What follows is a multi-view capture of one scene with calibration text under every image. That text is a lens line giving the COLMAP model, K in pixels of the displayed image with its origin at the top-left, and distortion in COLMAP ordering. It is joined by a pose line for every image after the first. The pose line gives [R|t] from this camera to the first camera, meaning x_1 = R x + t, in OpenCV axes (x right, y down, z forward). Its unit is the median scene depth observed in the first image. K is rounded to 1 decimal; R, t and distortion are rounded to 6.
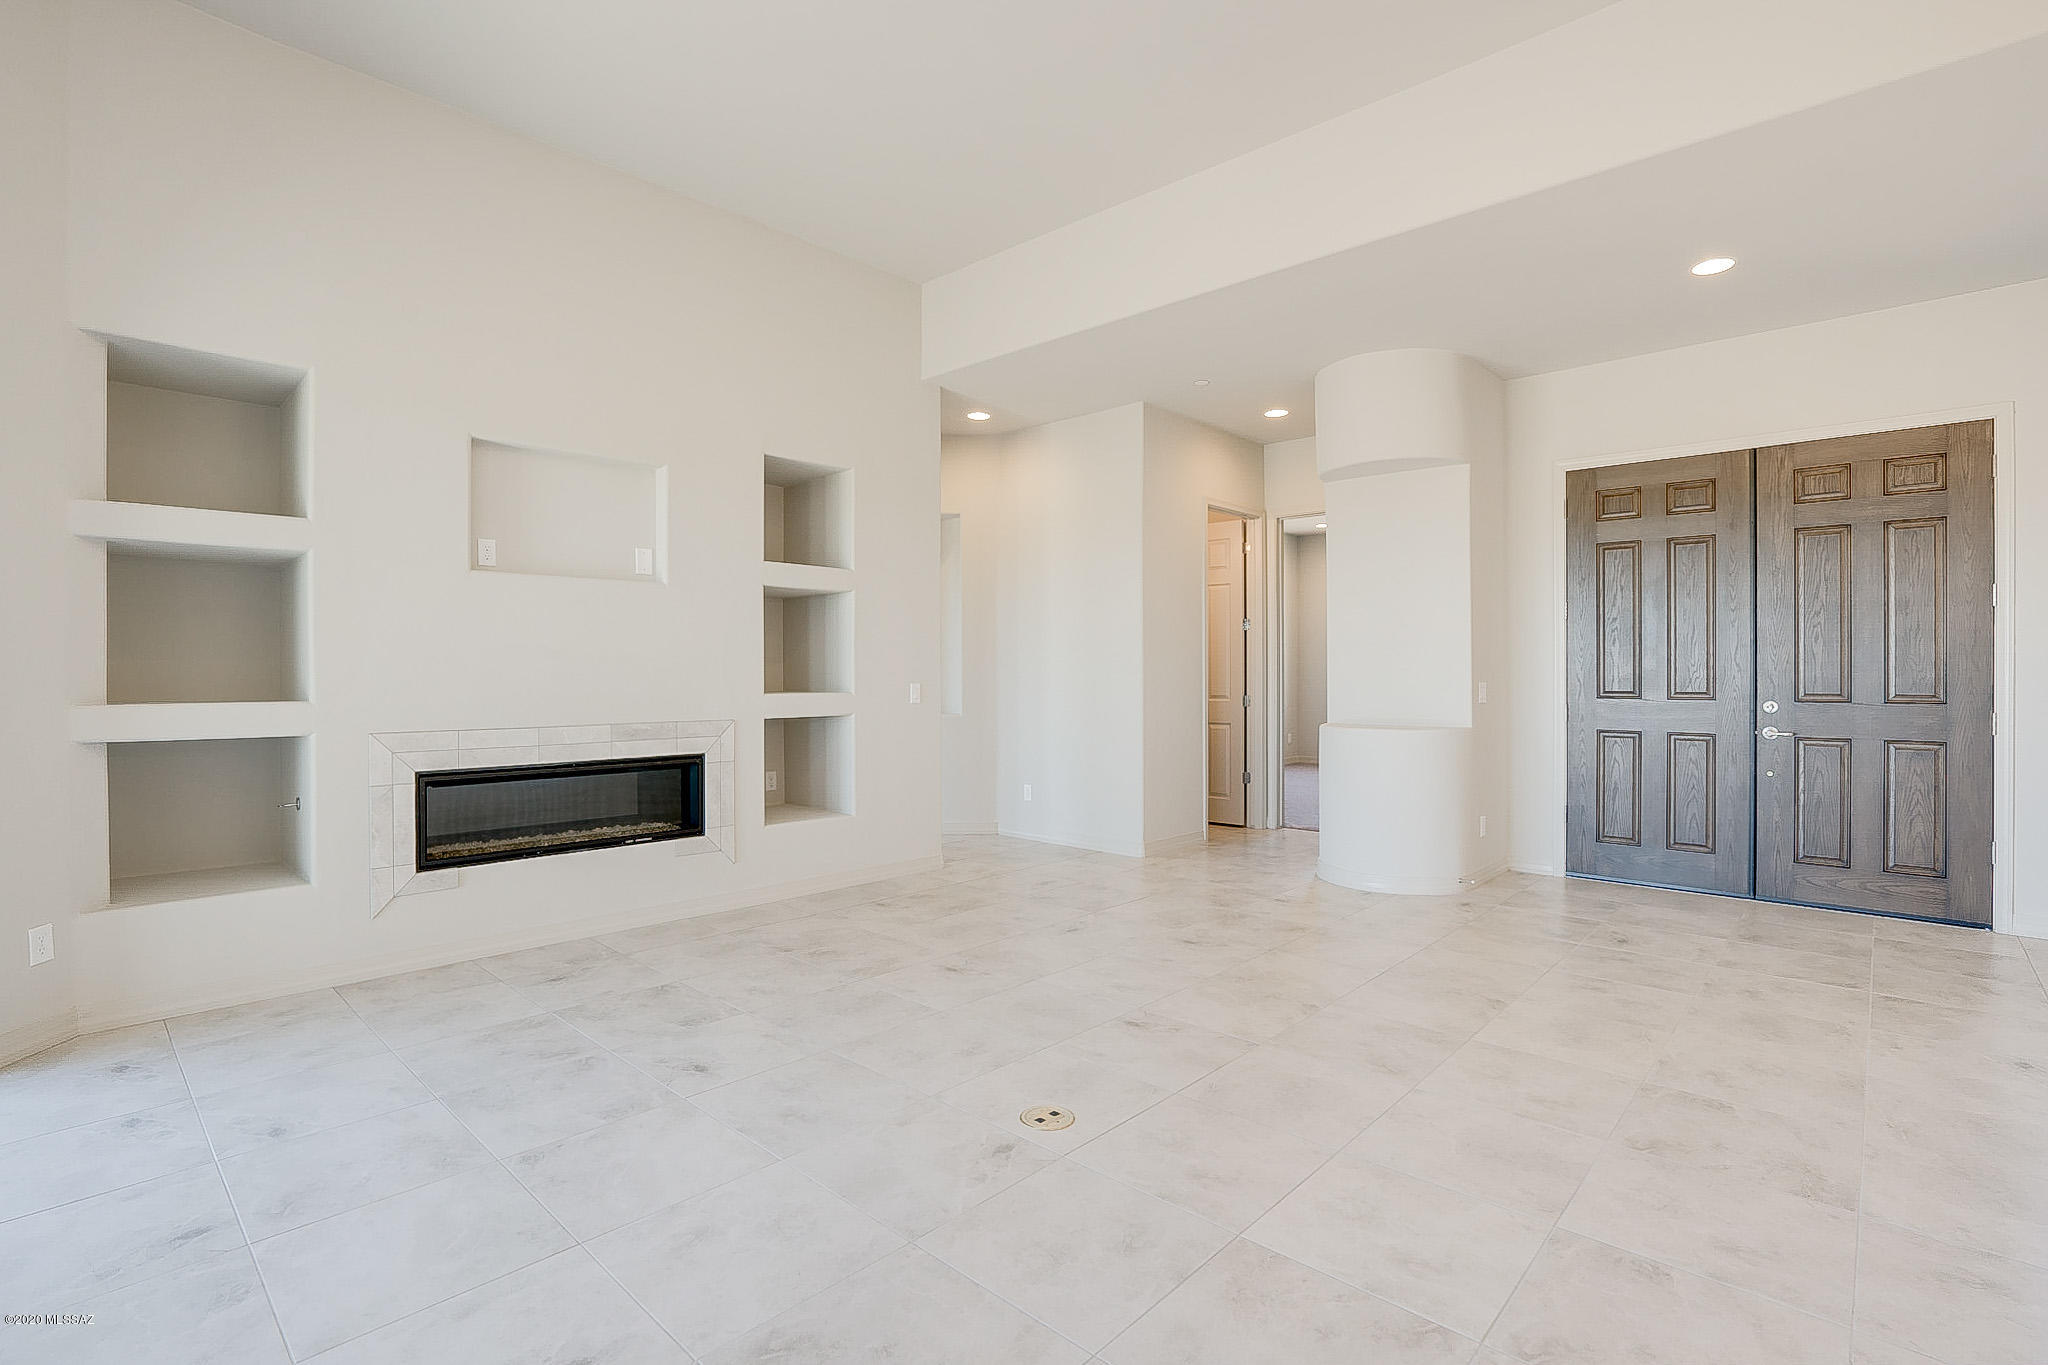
lens RADIAL K [[954.9, 0, 1020.6], [0, 954.9, 675.7], [0, 0, 1]] dist [-0.054059, 0.000329]
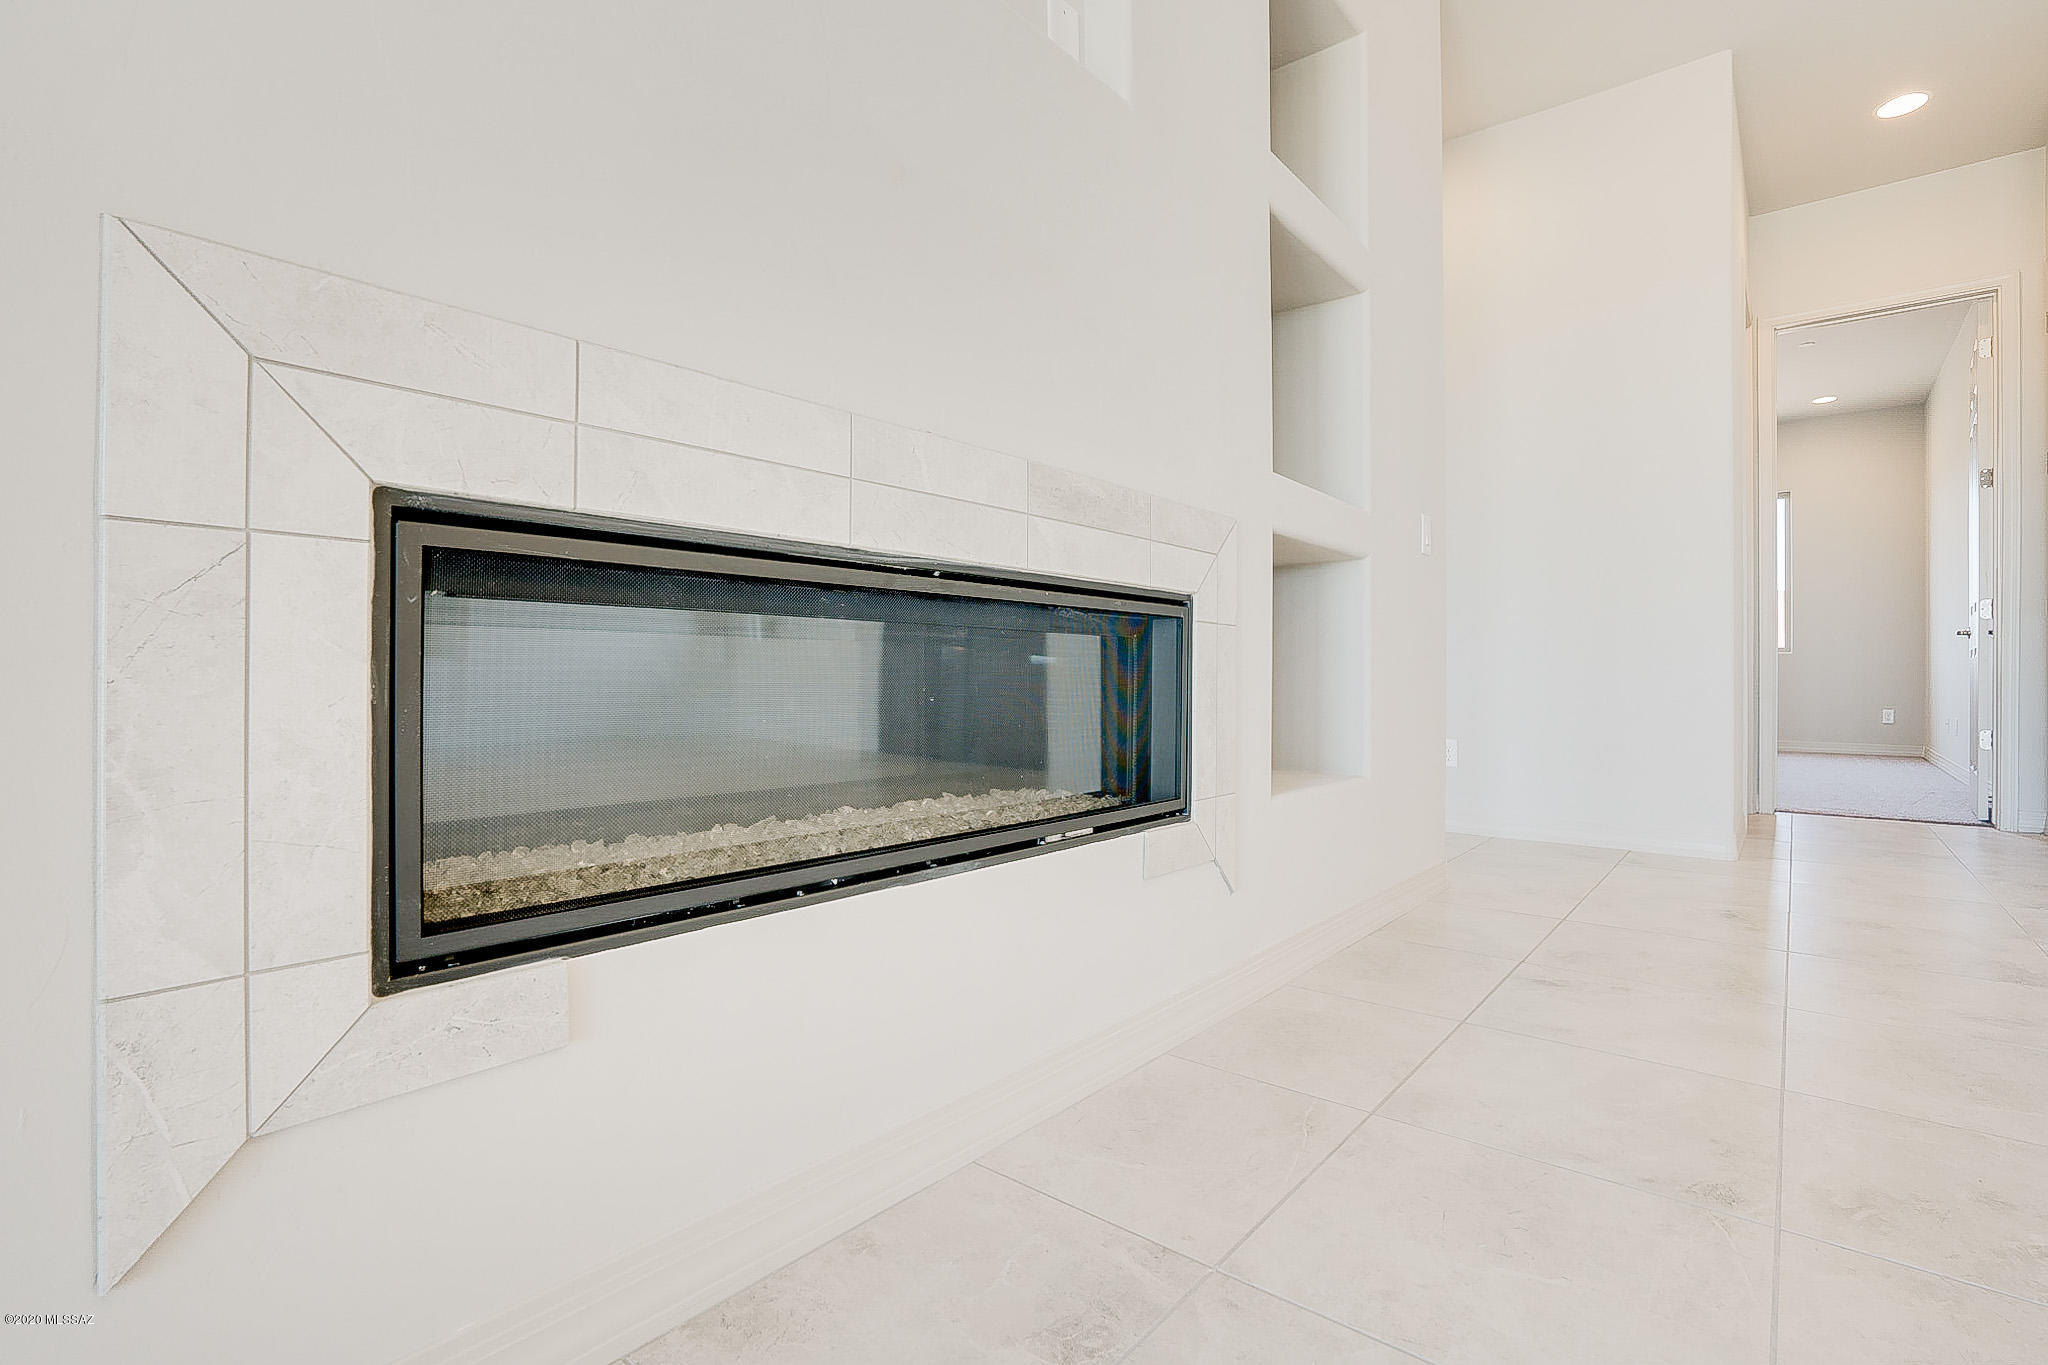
lens RADIAL K [[954.9, 0, 1020.6], [0, 954.9, 675.7], [0, 0, 1]] dist [-0.054059, 0.000329]
pose [[0.999296, 0.002907, 0.037414, -0.487331], [-0.002810, 0.999993, -0.002662, 0.134391], [-0.037422, 0.002555, 0.999296, 0.749311]]
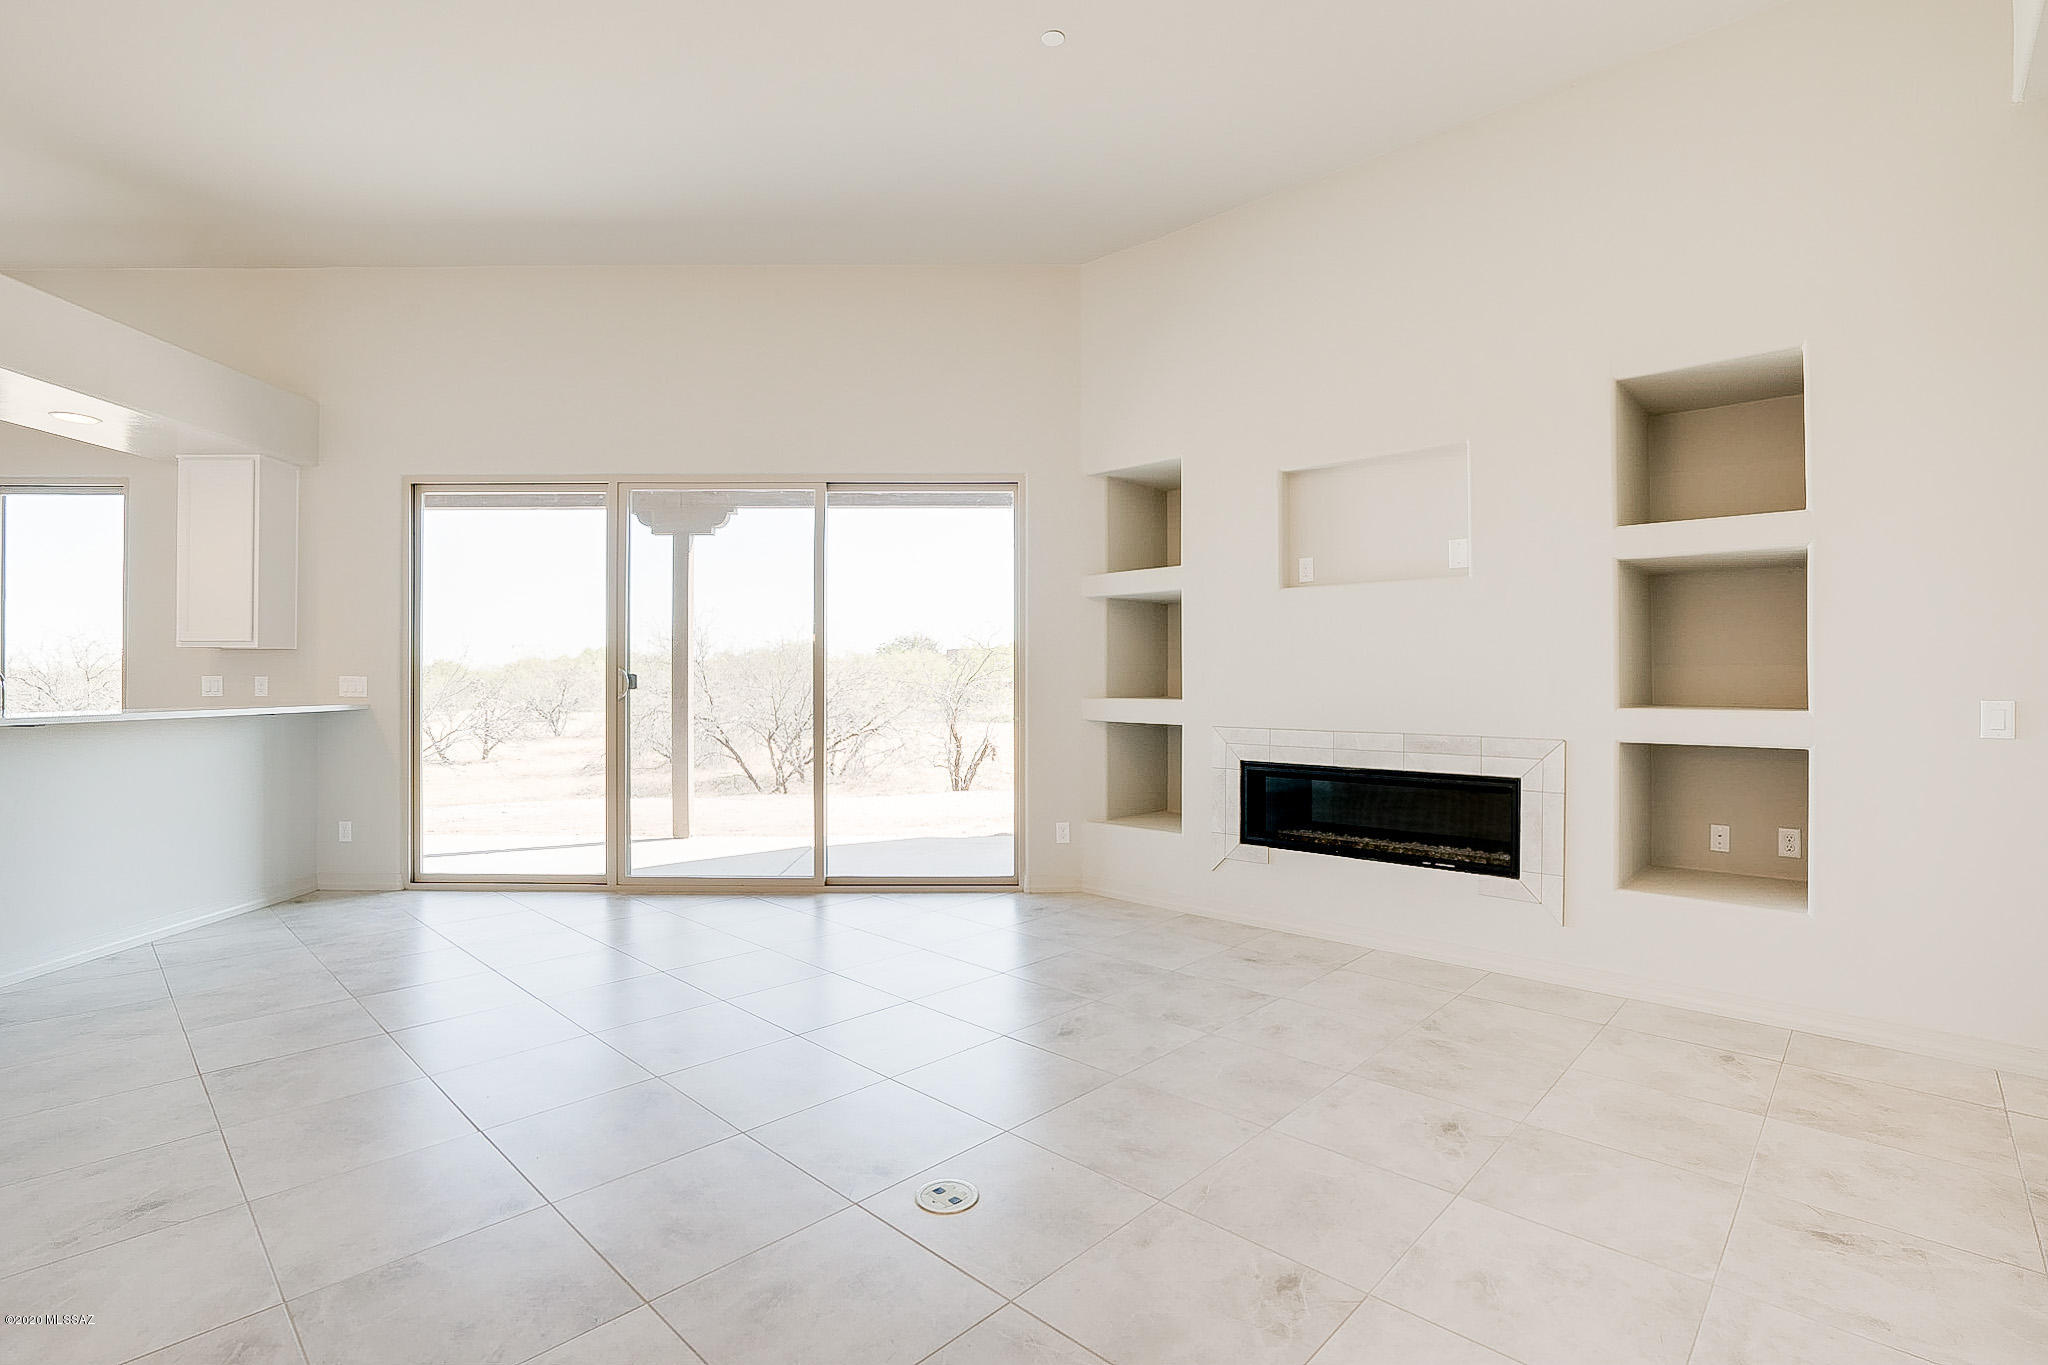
lens RADIAL K [[954.9, 0, 1020.6], [0, 954.9, 675.7], [0, 0, 1]] dist [-0.054059, 0.000329]
pose [[-0.012314, -0.000848, -0.999924, 0.565388], [-0.002304, 0.999997, -0.000820, -0.005435], [0.999922, 0.002294, -0.012316, 0.686335]]
